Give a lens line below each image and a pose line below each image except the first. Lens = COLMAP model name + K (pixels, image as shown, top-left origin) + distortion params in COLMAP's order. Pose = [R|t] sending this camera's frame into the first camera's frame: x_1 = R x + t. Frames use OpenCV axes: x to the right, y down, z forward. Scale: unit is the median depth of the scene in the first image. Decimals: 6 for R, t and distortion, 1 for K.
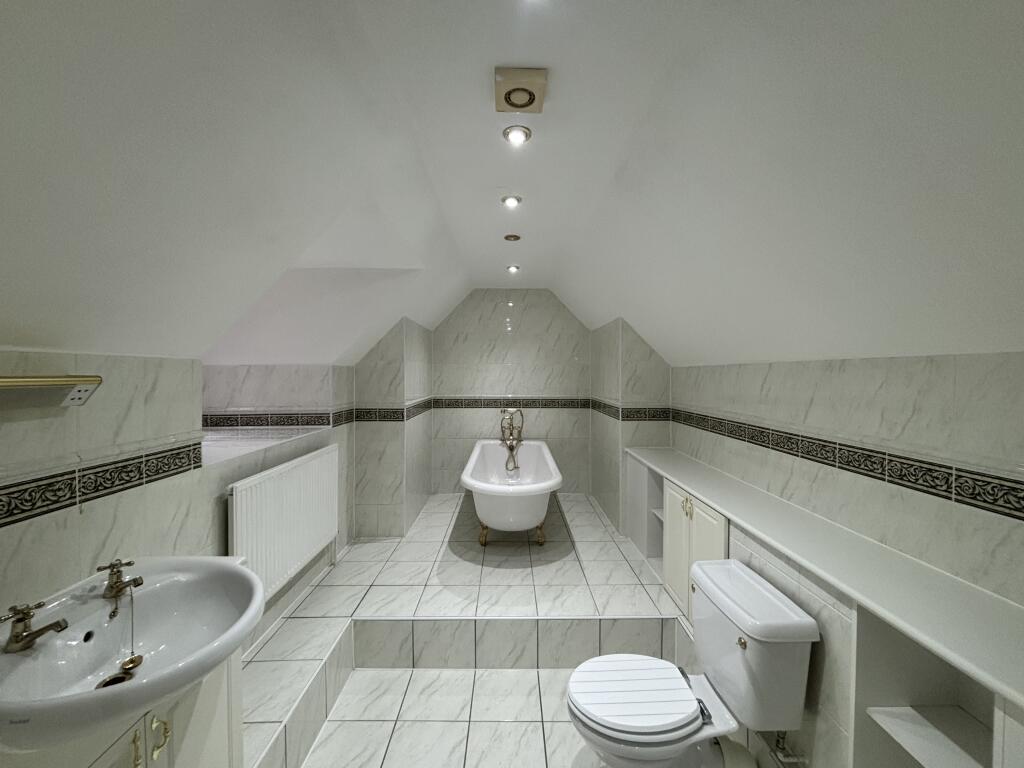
lens RADIAL K [[415.3, 0, 512.0], [0, 415.3, 384.0], [0, 0, 1]] dist [-0.000280, -0.000399]
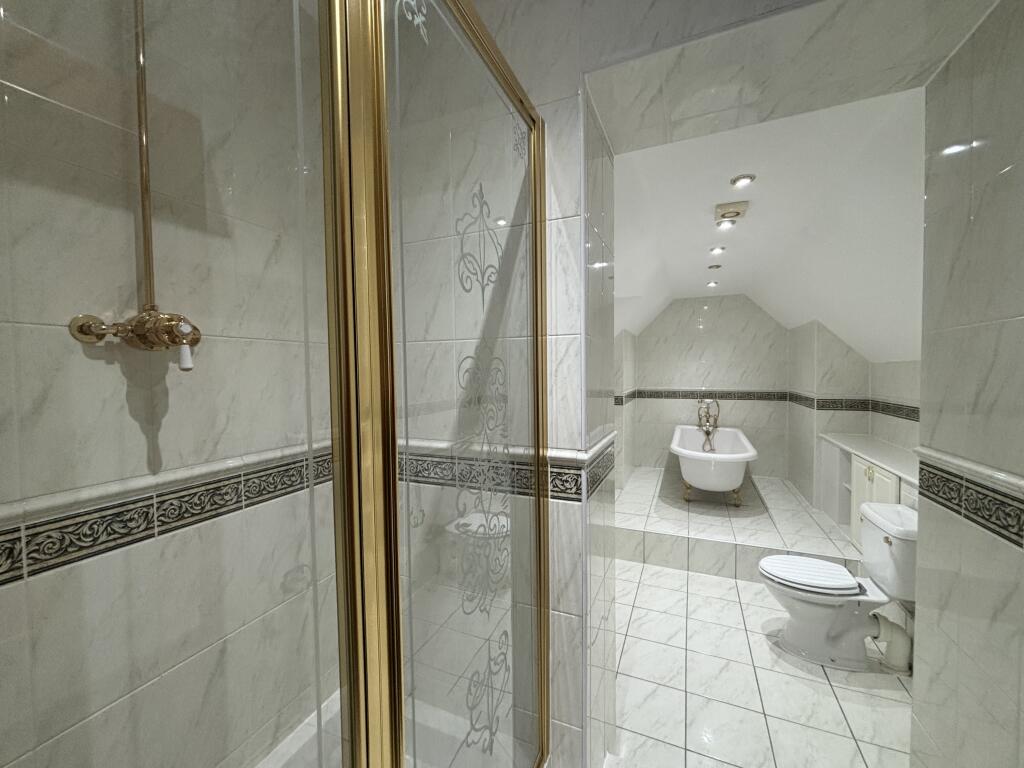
lens RADIAL K [[415.3, 0, 512.0], [0, 415.3, 384.0], [0, 0, 1]] dist [-0.000280, -0.000399]
pose [[0.915131, 0.005576, -0.403119, -0.053308], [-0.002208, 0.999959, 0.008820, 0.009623], [0.403151, -0.007181, 0.915105, -0.458337]]
